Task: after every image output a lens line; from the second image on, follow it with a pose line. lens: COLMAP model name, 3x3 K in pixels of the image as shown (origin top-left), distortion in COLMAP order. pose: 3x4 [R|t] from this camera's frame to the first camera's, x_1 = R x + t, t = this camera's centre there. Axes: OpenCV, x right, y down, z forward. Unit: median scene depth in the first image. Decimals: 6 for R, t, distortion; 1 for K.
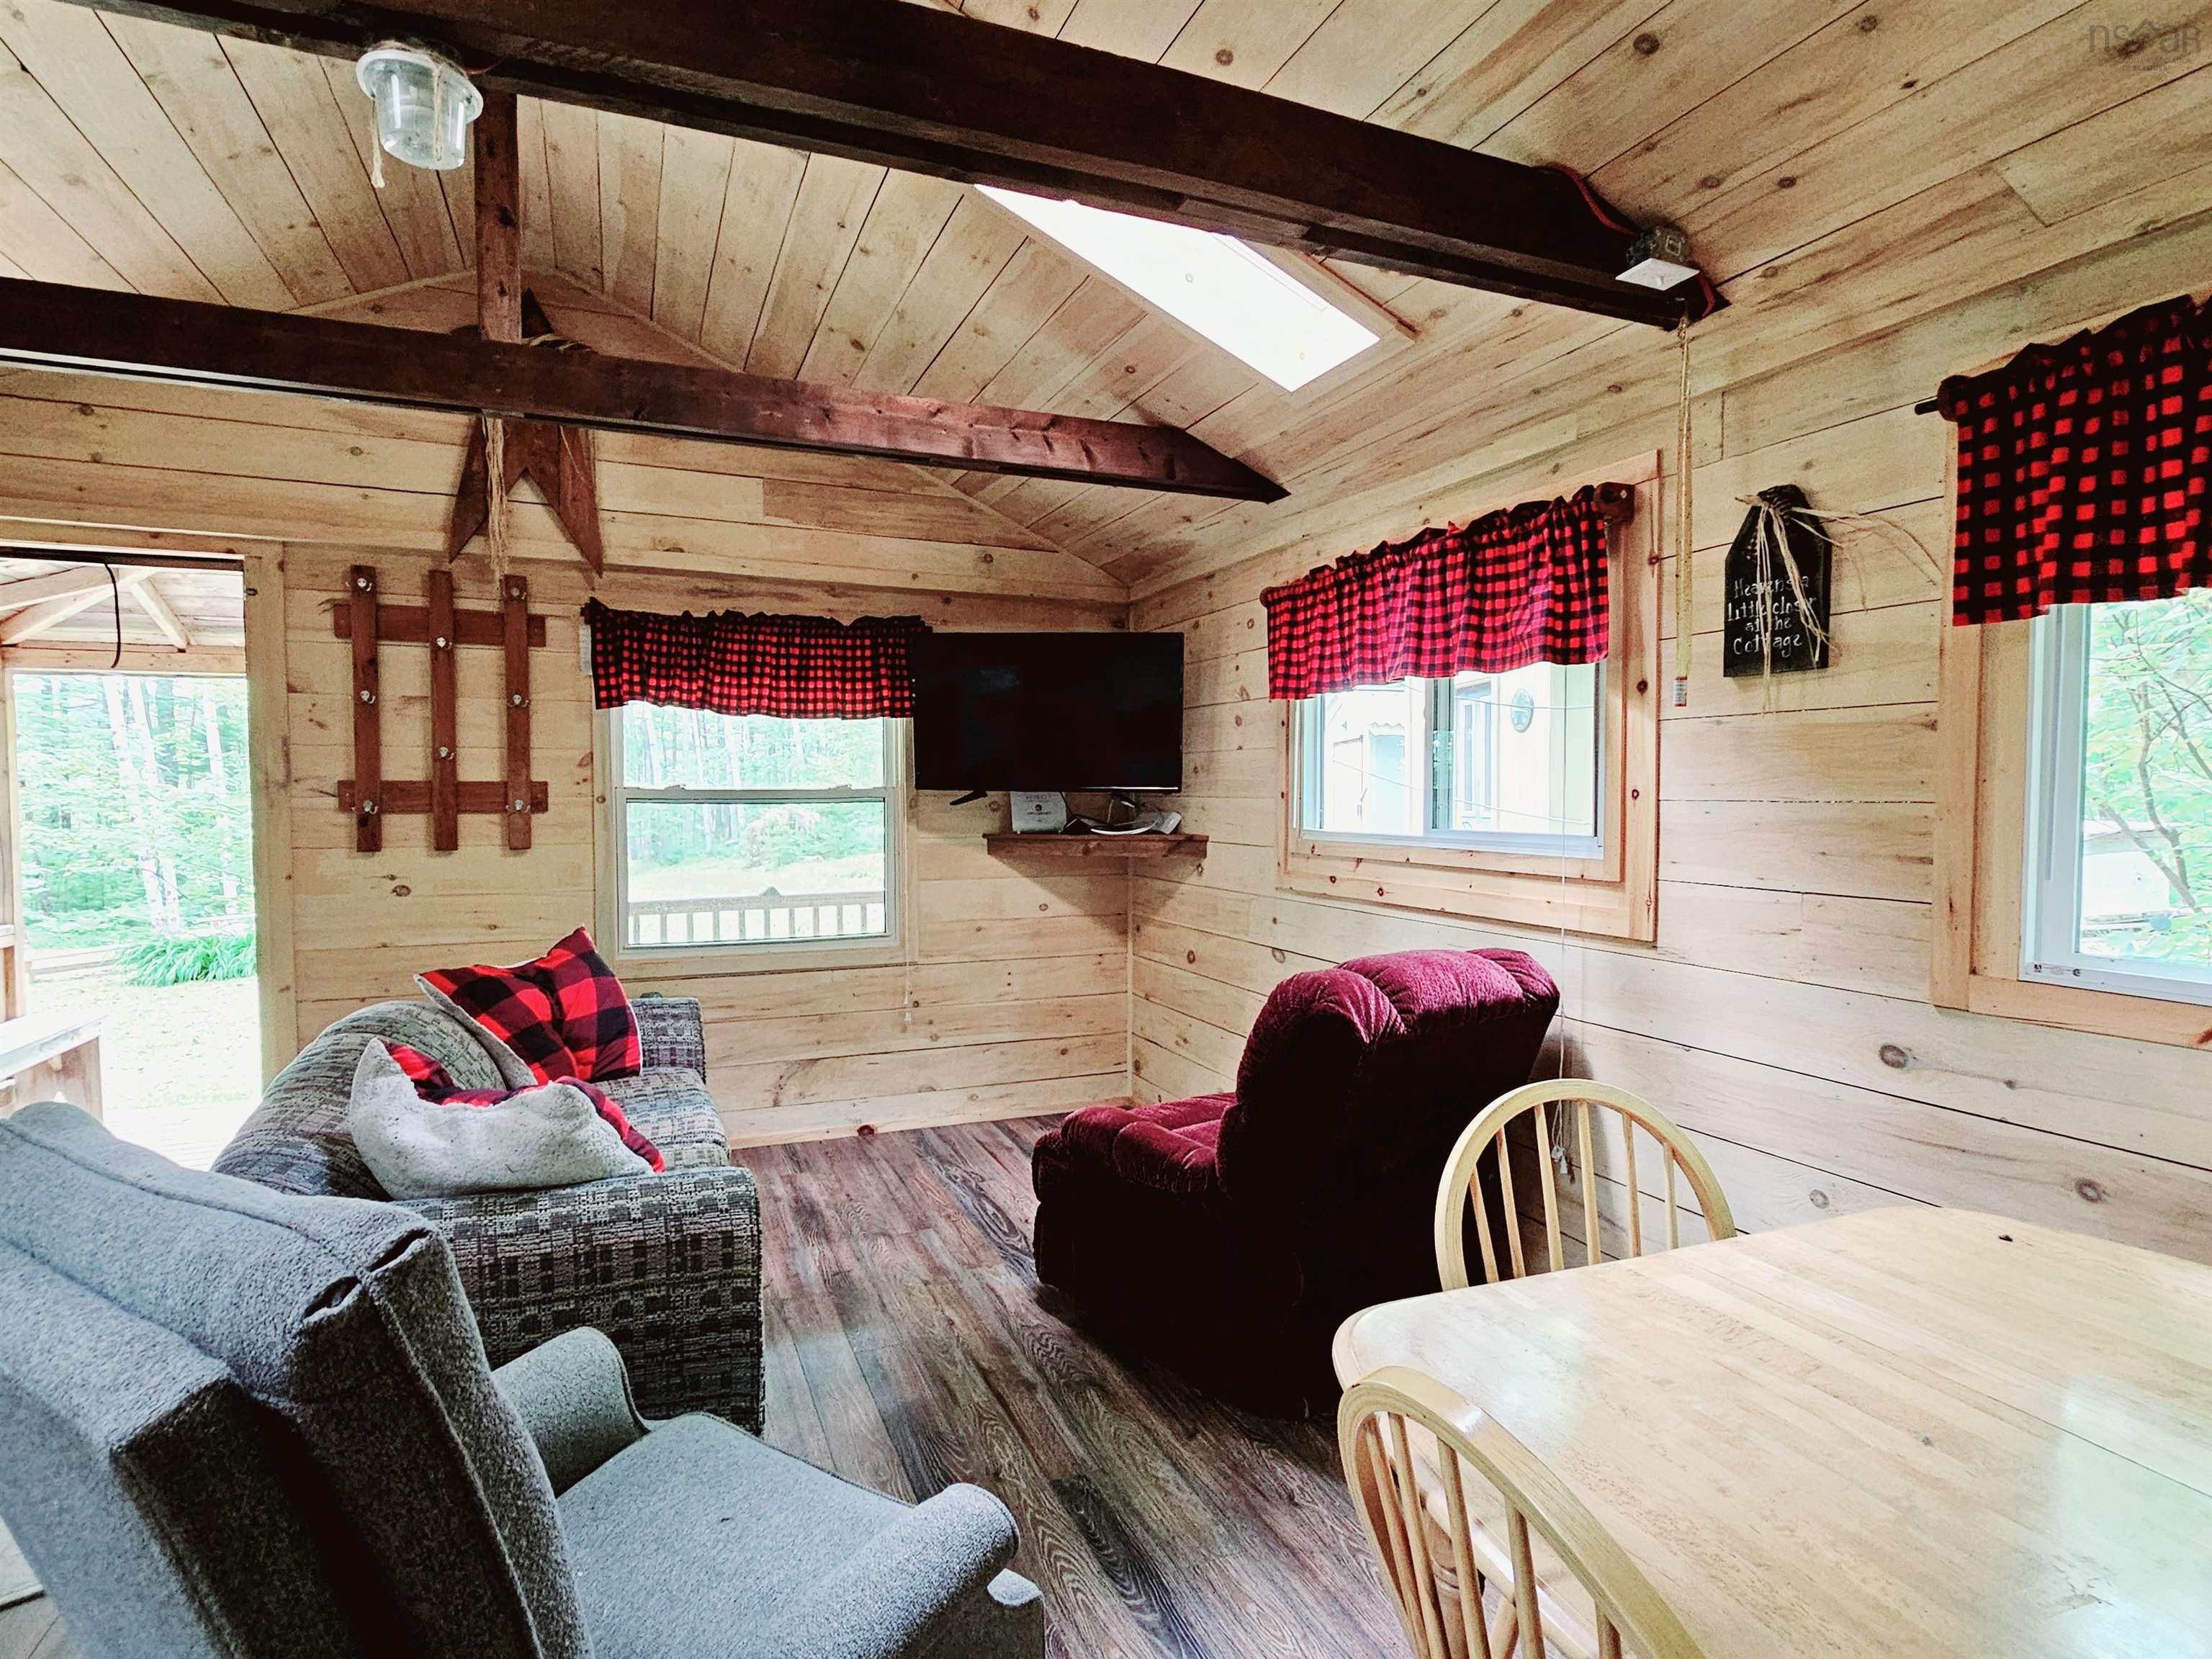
lens RADIAL K [[1130.5, 0, 1069.9], [0, 1130.5, 832.7], [0, 0, 1]] dist [0.001455, -0.001382]
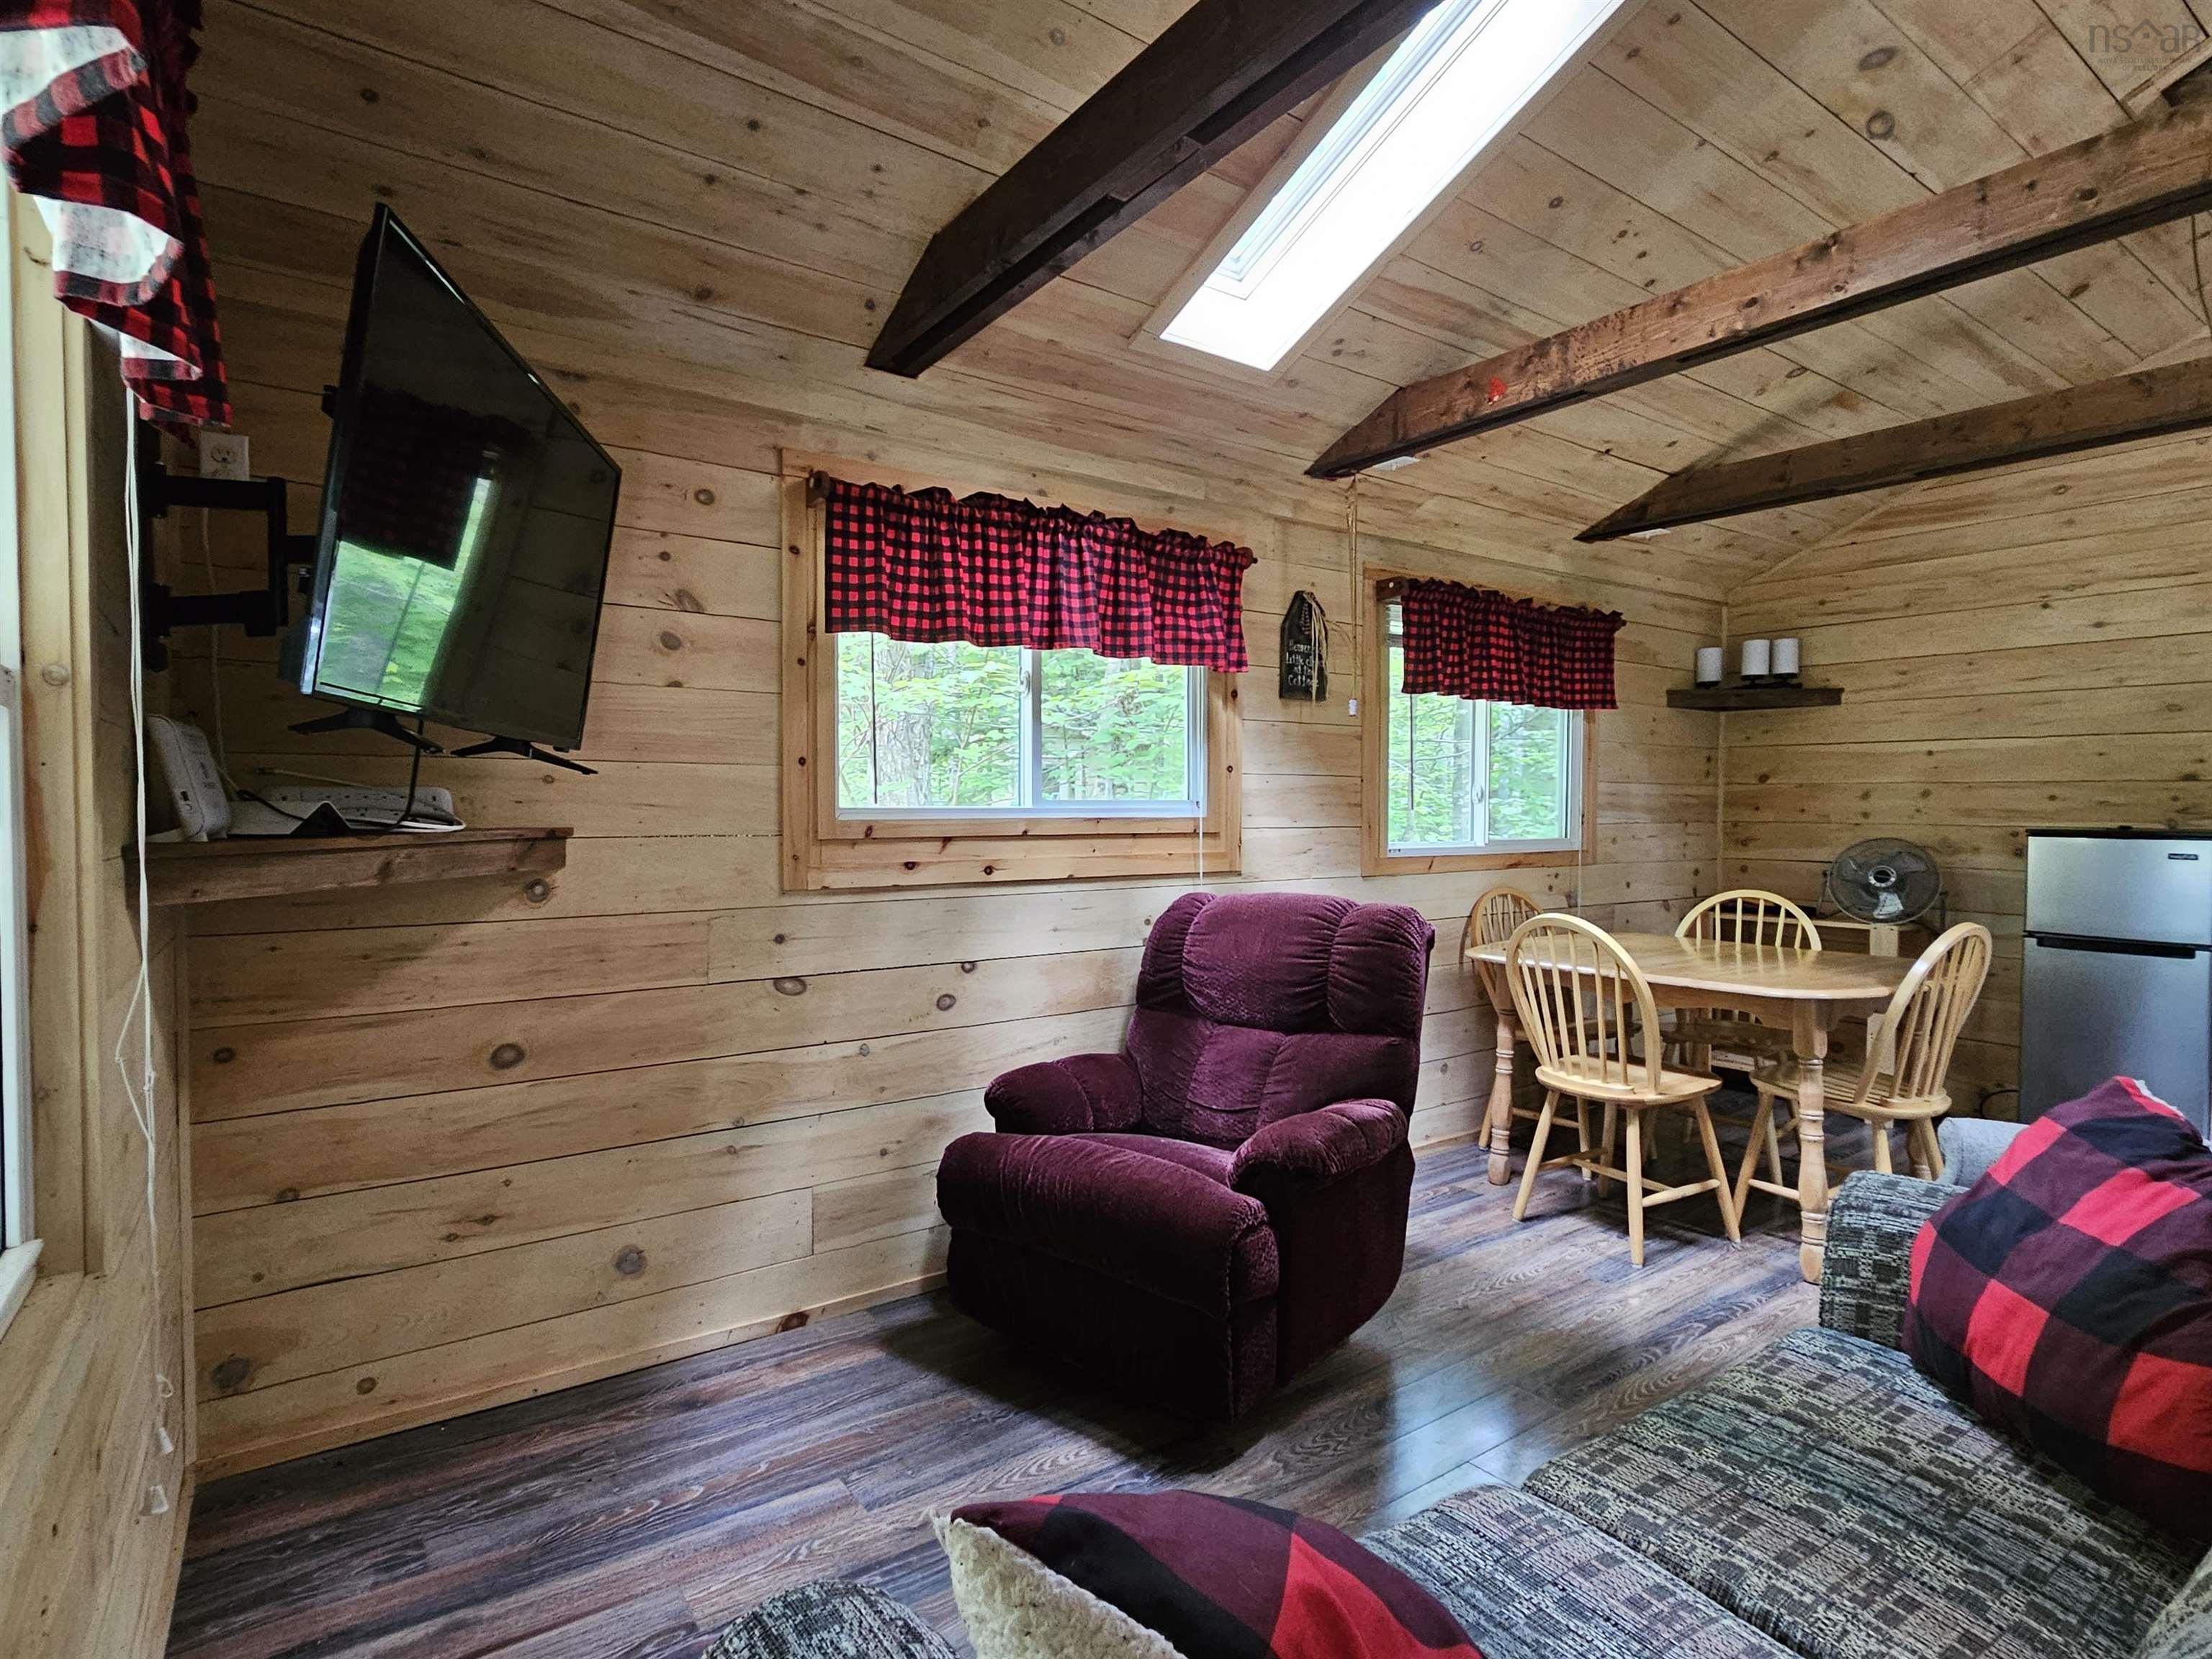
lens RADIAL K [[1130.5, 0, 1069.9], [0, 1130.5, 832.7], [0, 0, 1]] dist [0.001455, -0.001382]
pose [[-0.223737, -0.026134, 0.974299, -0.640594], [0.033471, 0.998845, 0.034479, -0.007776], [-0.974075, 0.040325, -0.222604, 1.150940]]
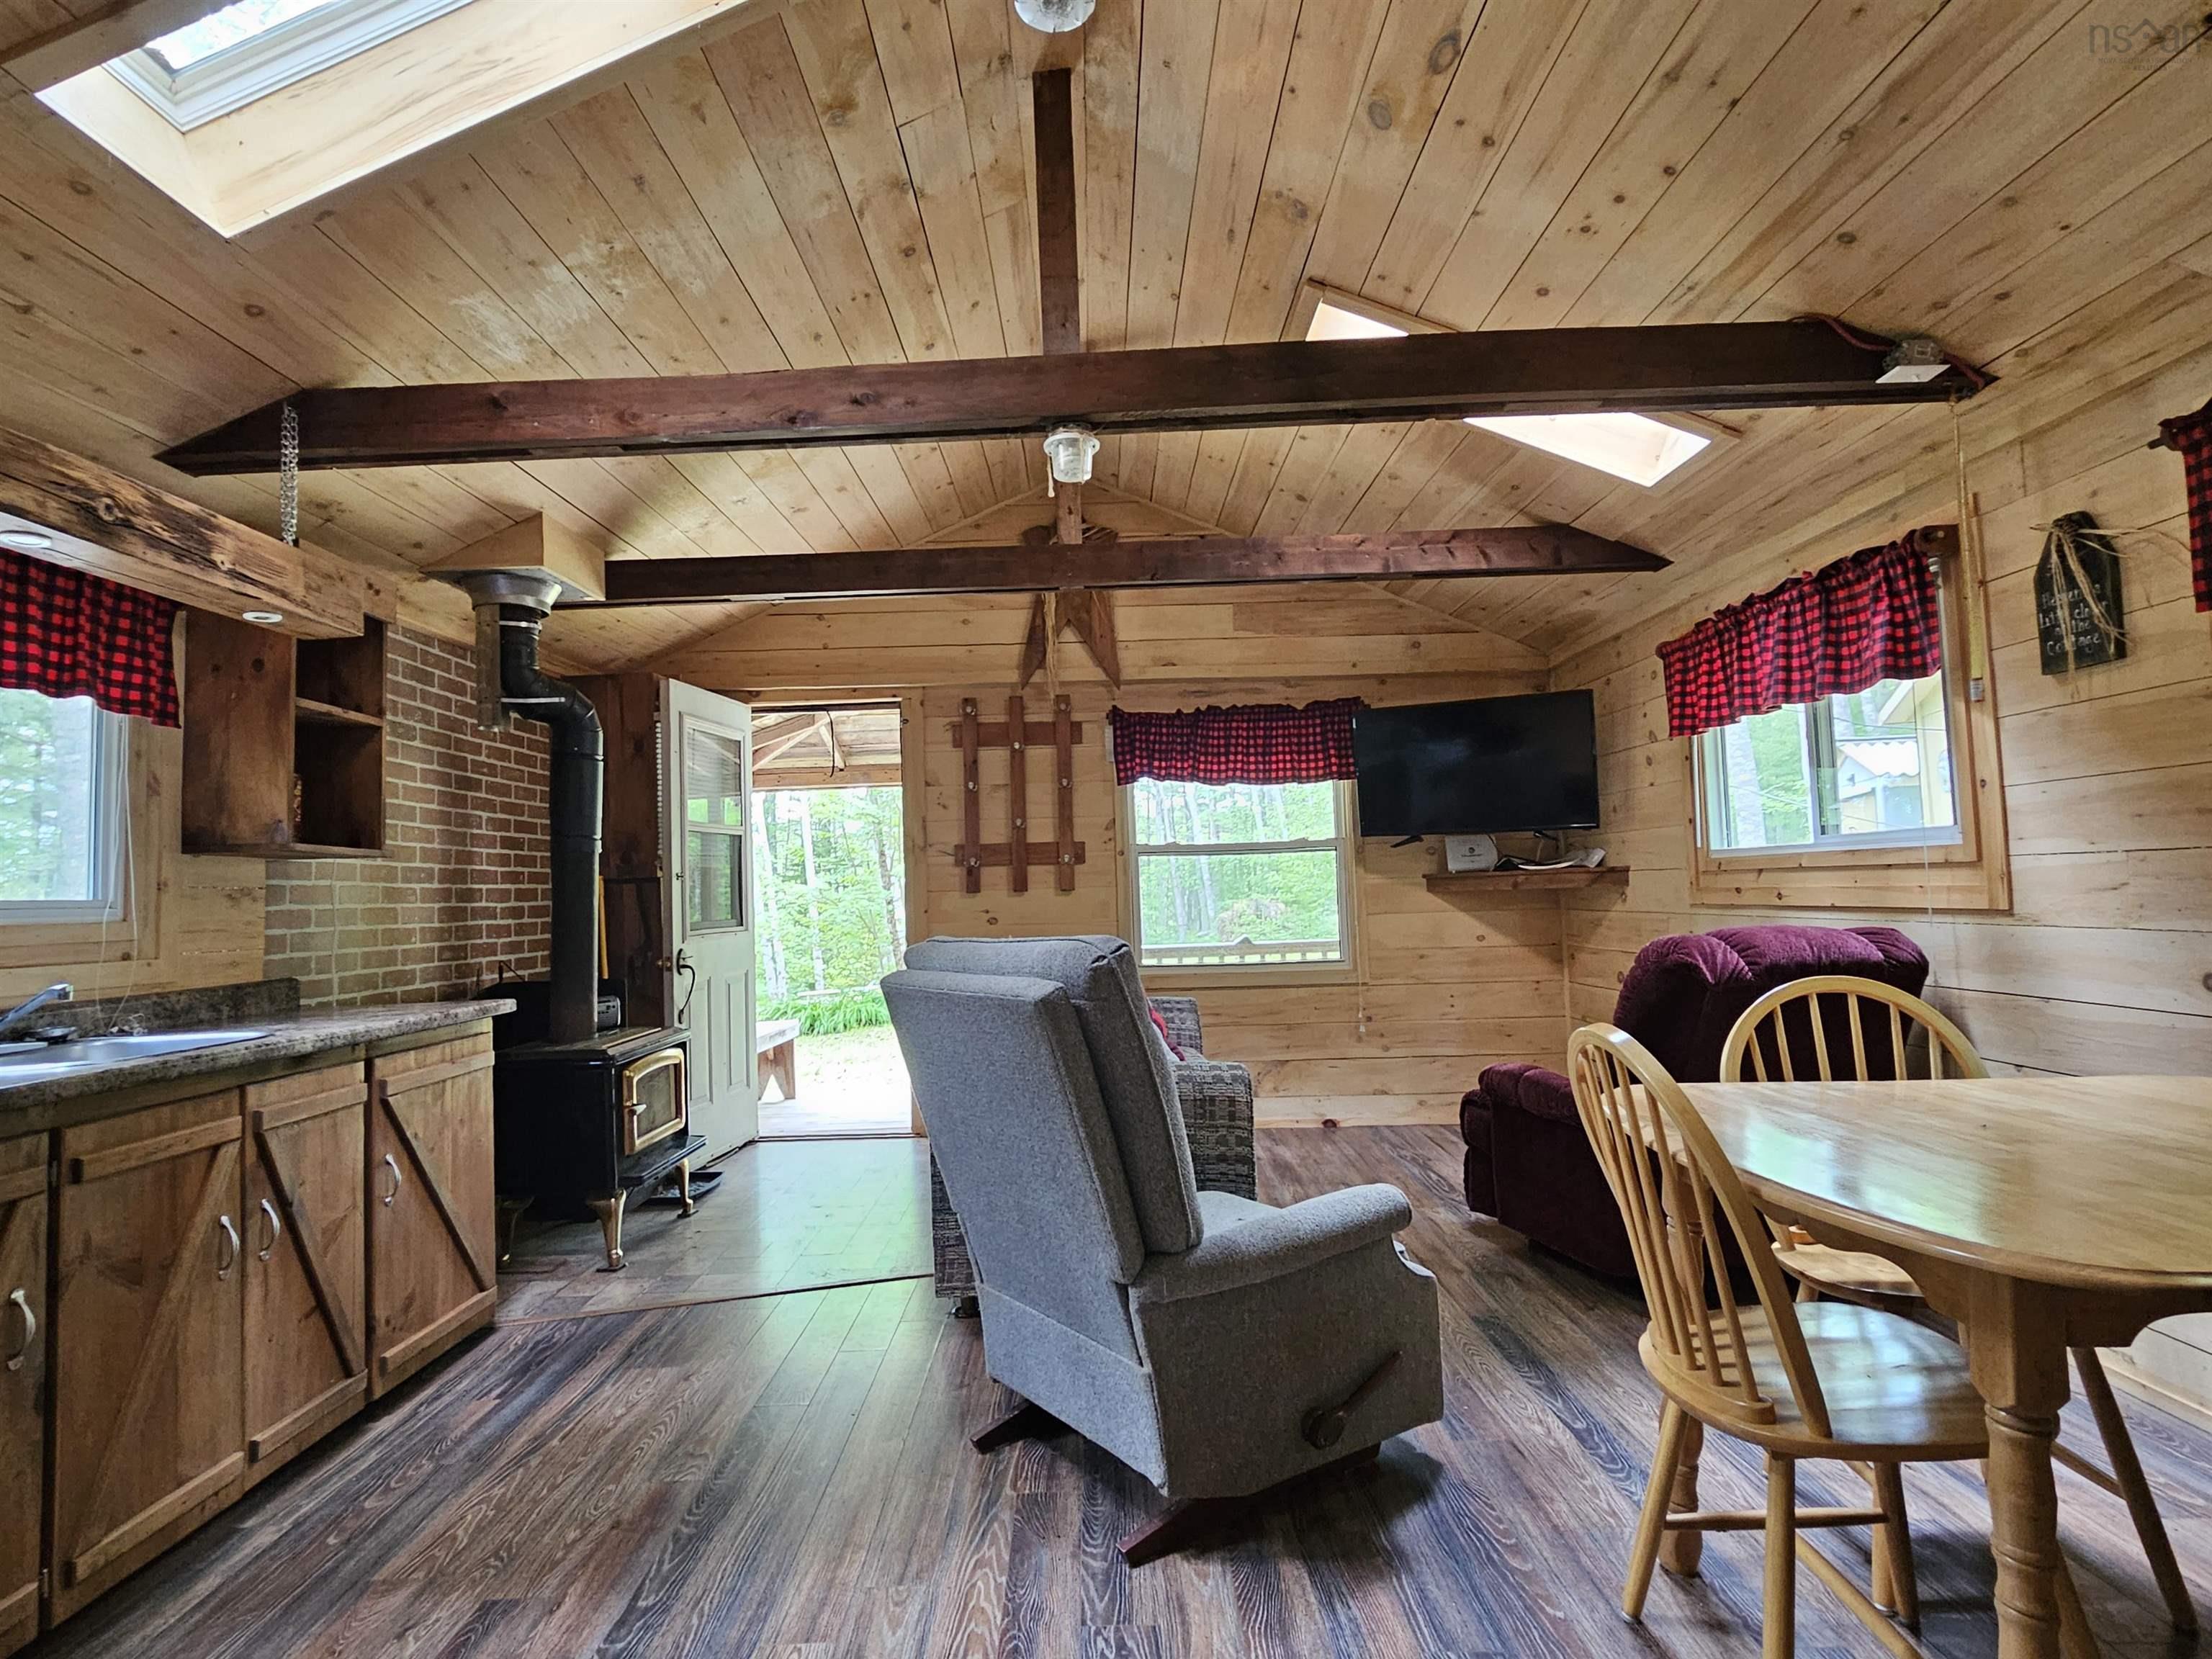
lens RADIAL K [[1130.5, 0, 1069.9], [0, 1130.5, 832.7], [0, 0, 1]] dist [0.001455, -0.001382]
pose [[0.918908, -0.046997, -0.391663, 0.069998], [0.013546, 0.996051, -0.087738, 0.079341], [0.394240, 0.075318, 0.915916, -0.320175]]
